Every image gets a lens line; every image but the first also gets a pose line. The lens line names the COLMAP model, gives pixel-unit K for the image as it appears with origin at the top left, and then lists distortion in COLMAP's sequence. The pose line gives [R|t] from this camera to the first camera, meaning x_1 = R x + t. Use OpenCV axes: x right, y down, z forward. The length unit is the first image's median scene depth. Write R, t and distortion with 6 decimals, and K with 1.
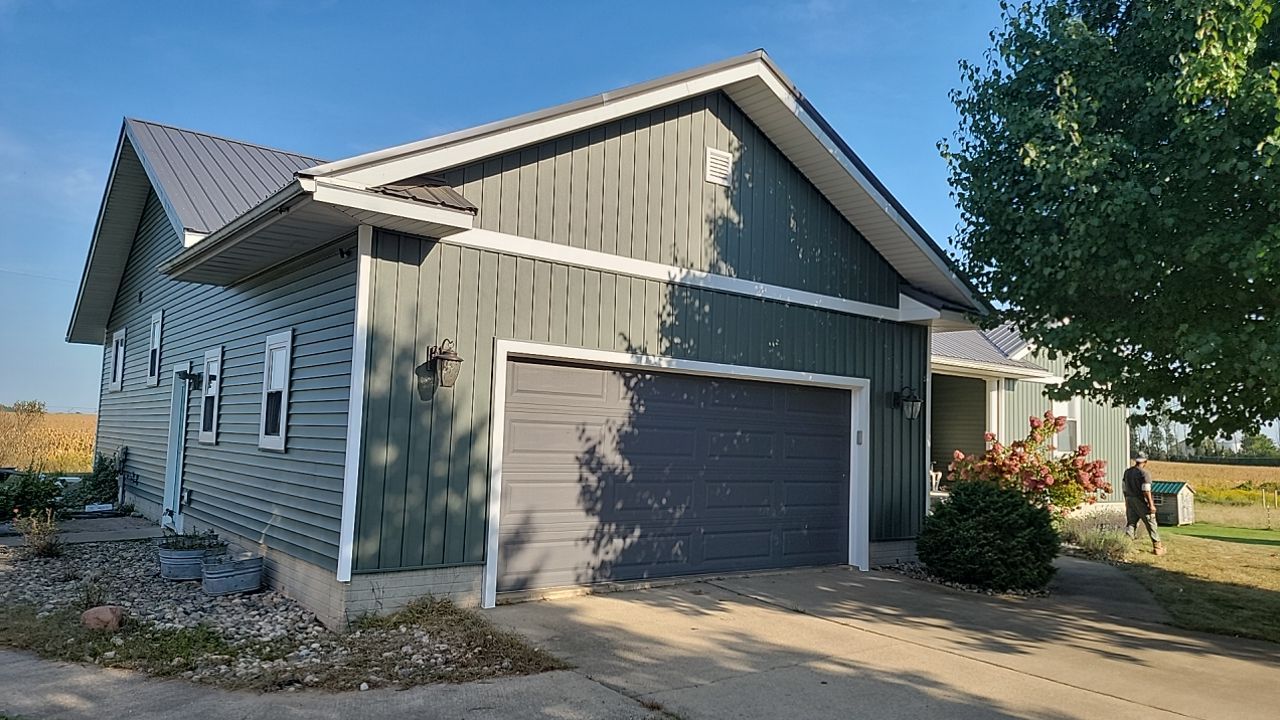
lens RADIAL K [[871.7, 0, 643.7], [0, 871.7, 355.9], [0, 0, 1]] dist [0.070645, -0.044300]
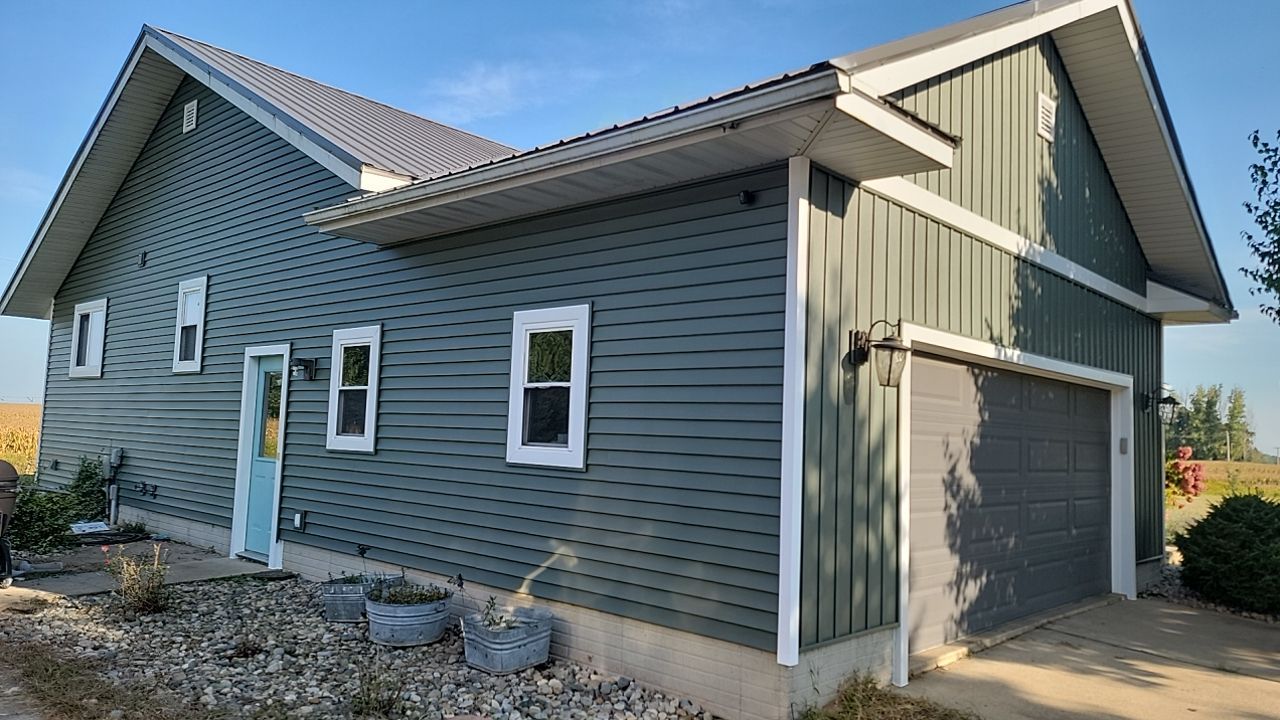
lens RADIAL K [[871.7, 0, 632.8], [0, 871.7, 352.6], [0, 0, 1]] dist [0.070645, -0.044300]
pose [[0.986836, 0.018453, 0.160665, -0.456140], [-0.019668, 0.999789, 0.005971, 0.006016], [-0.160521, -0.009052, 0.986991, 0.263670]]
